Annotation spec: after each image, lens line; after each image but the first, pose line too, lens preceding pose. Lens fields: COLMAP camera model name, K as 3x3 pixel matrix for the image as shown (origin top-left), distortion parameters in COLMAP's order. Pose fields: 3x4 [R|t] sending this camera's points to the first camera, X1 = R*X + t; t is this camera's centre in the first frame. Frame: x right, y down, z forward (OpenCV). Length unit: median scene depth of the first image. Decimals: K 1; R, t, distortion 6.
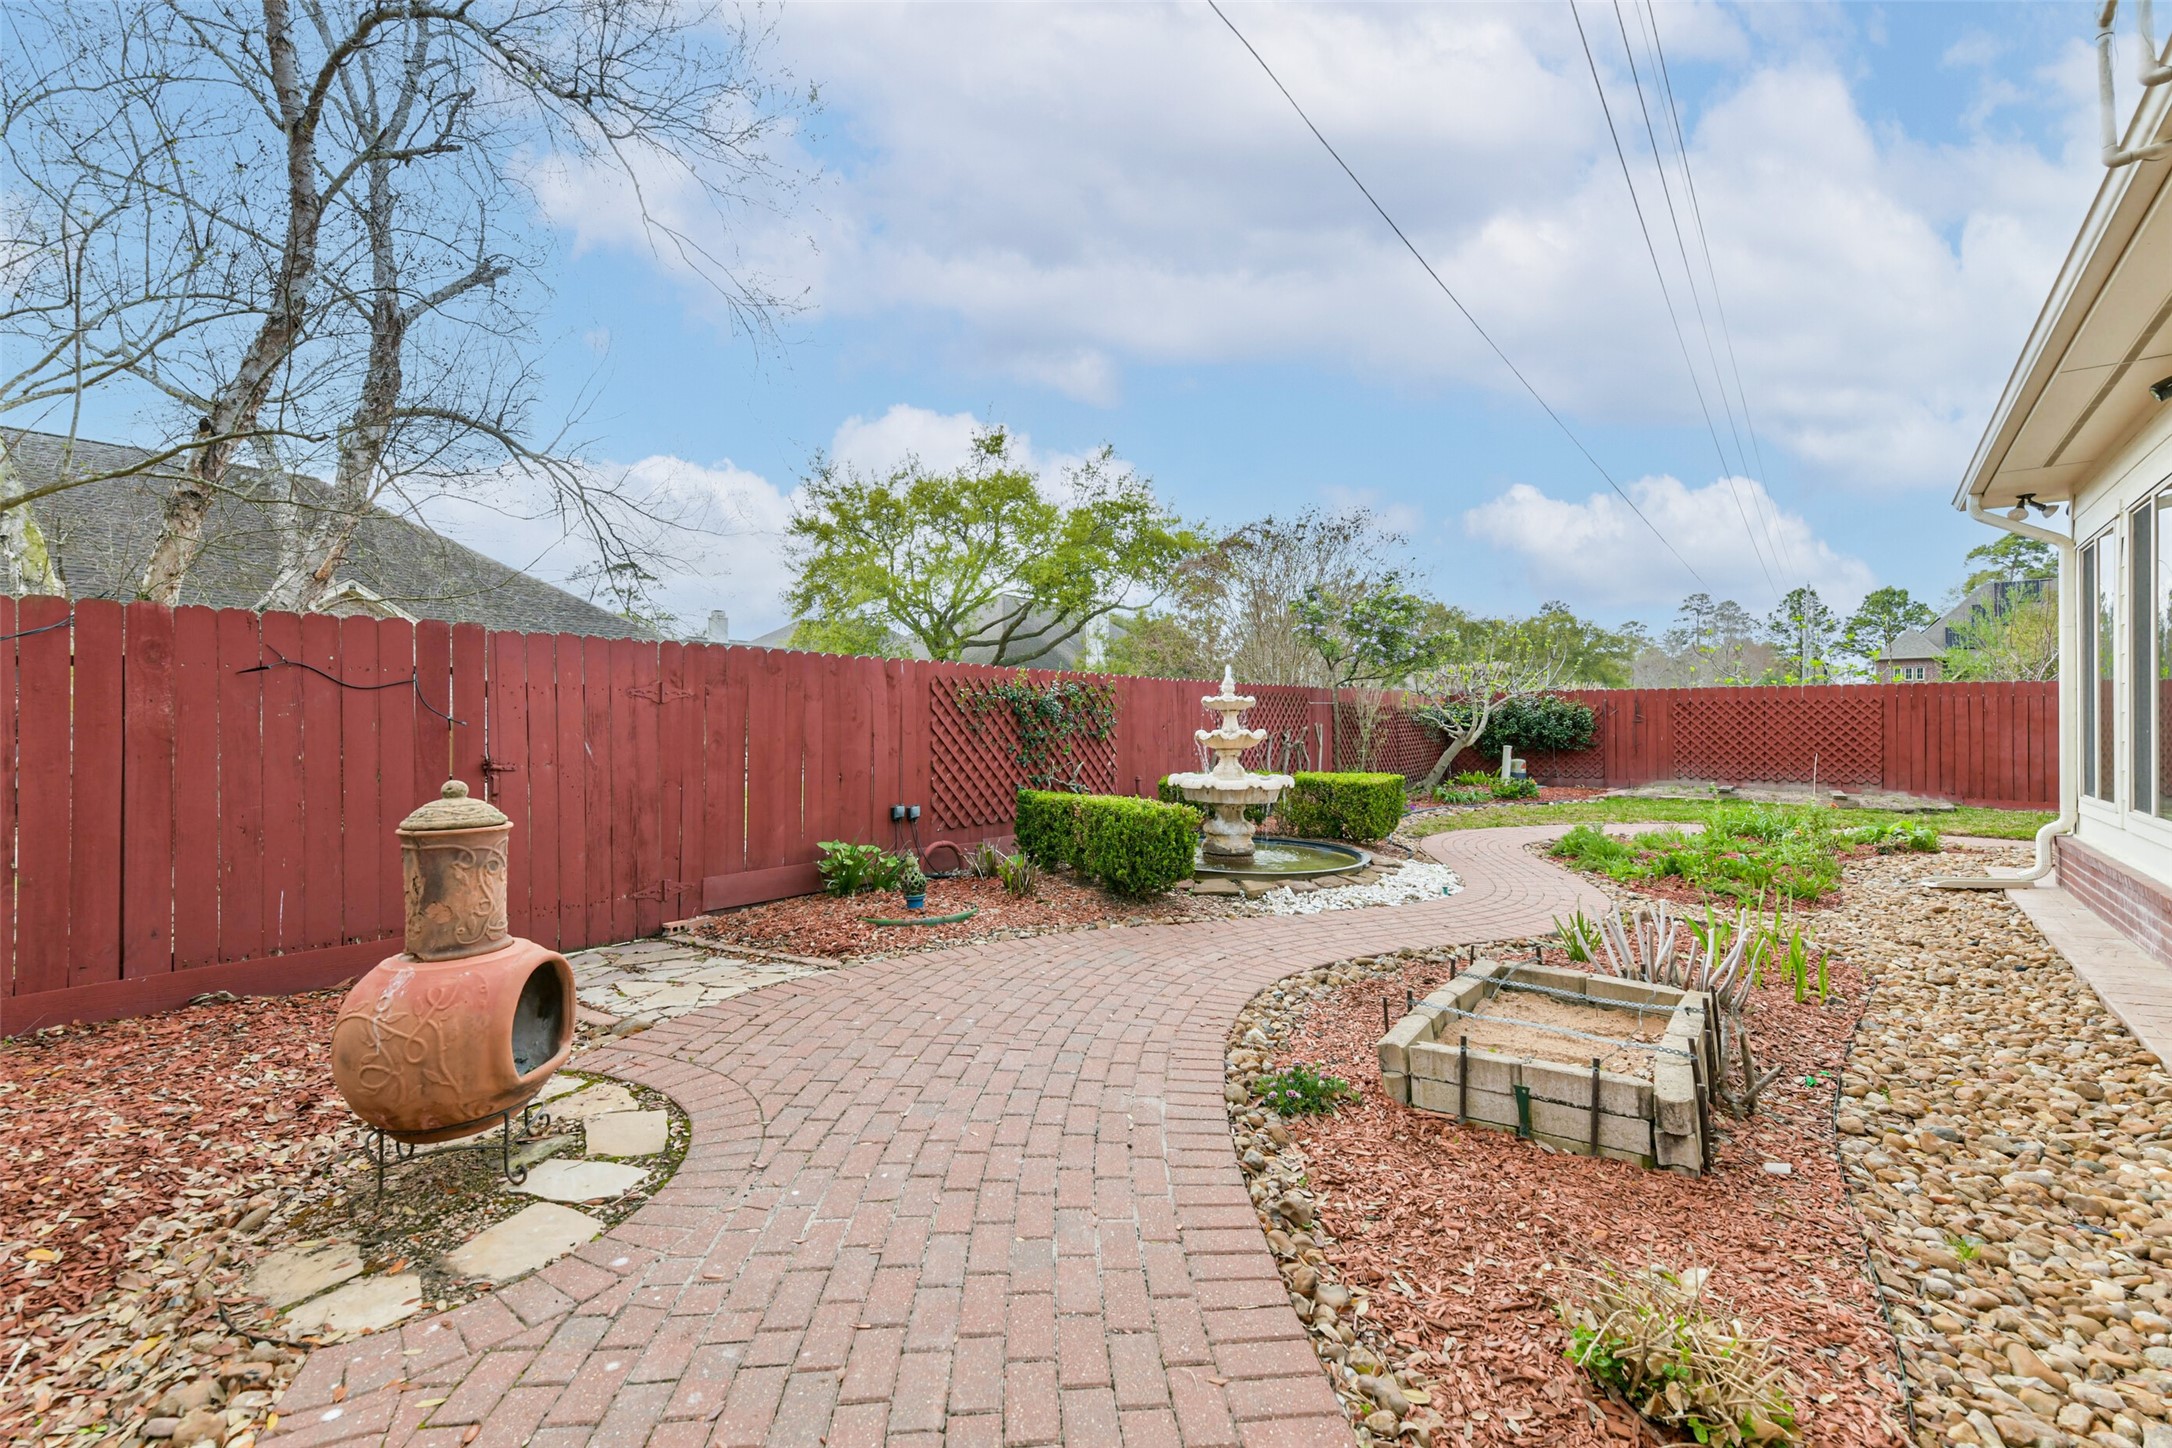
lens RADIAL K [[943.8, 0, 1087.5], [0, 943.8, 720.6], [0, 0, 1]] dist [0.087746, -0.034654]
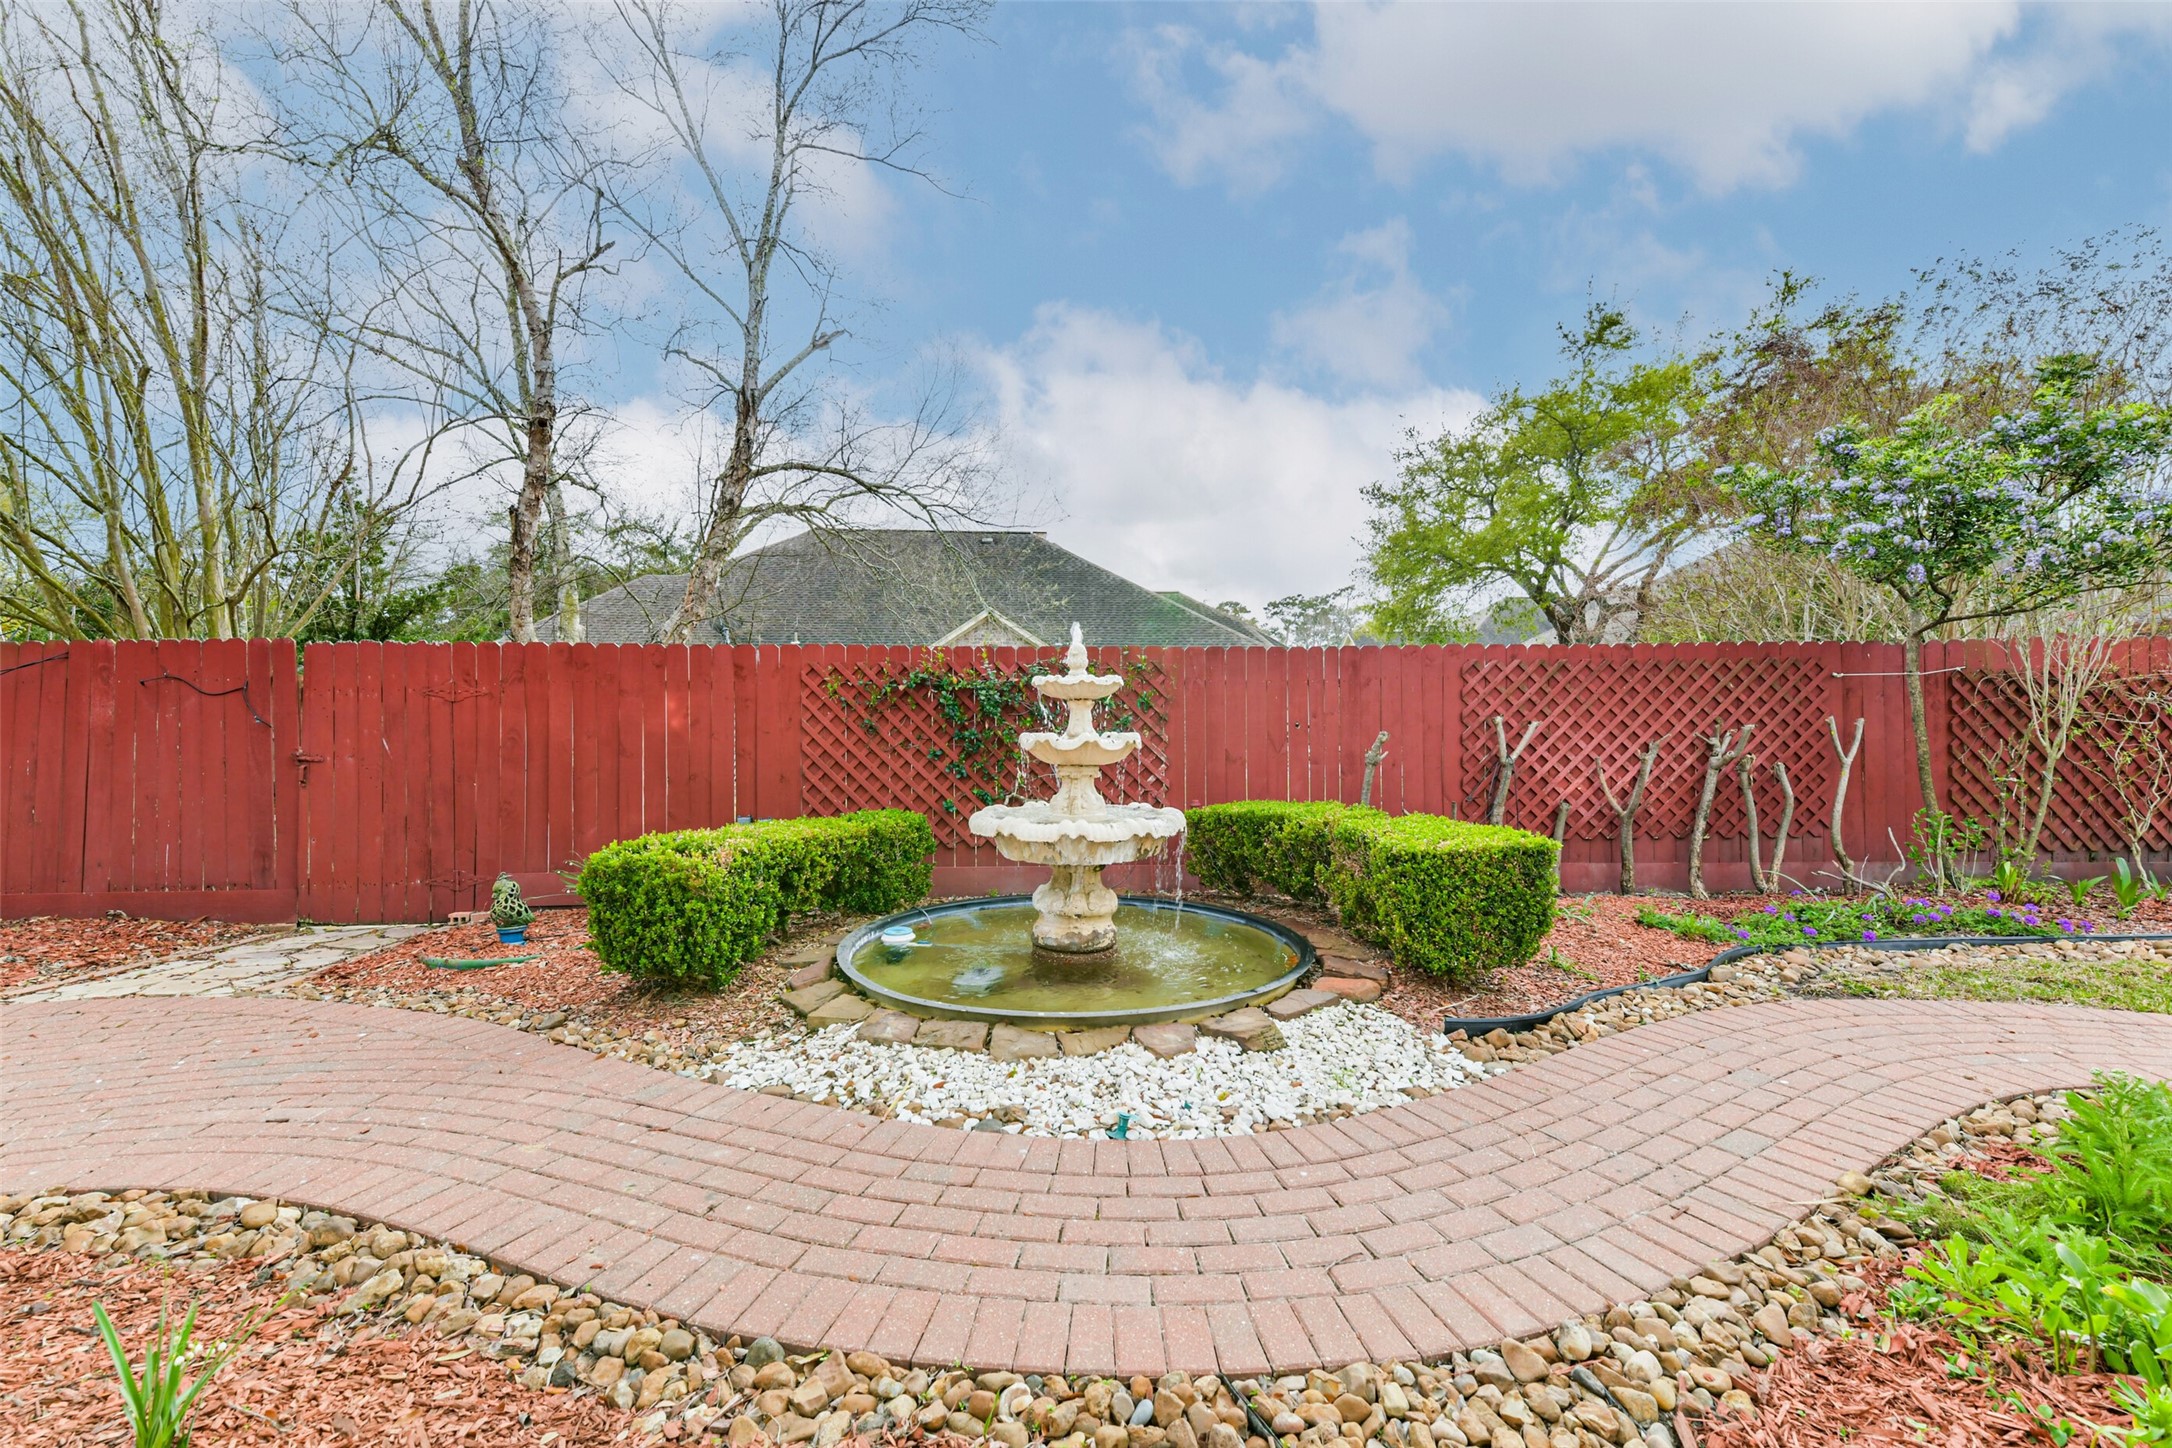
lens RADIAL K [[943.8, 0, 1087.5], [0, 943.8, 720.6], [0, 0, 1]] dist [0.087746, -0.034654]
pose [[0.644511, 0.001898, -0.764592, 0.608387], [0.004384, 0.999971, 0.006177, -0.001583], [0.764582, -0.007334, 0.644485, 0.626987]]
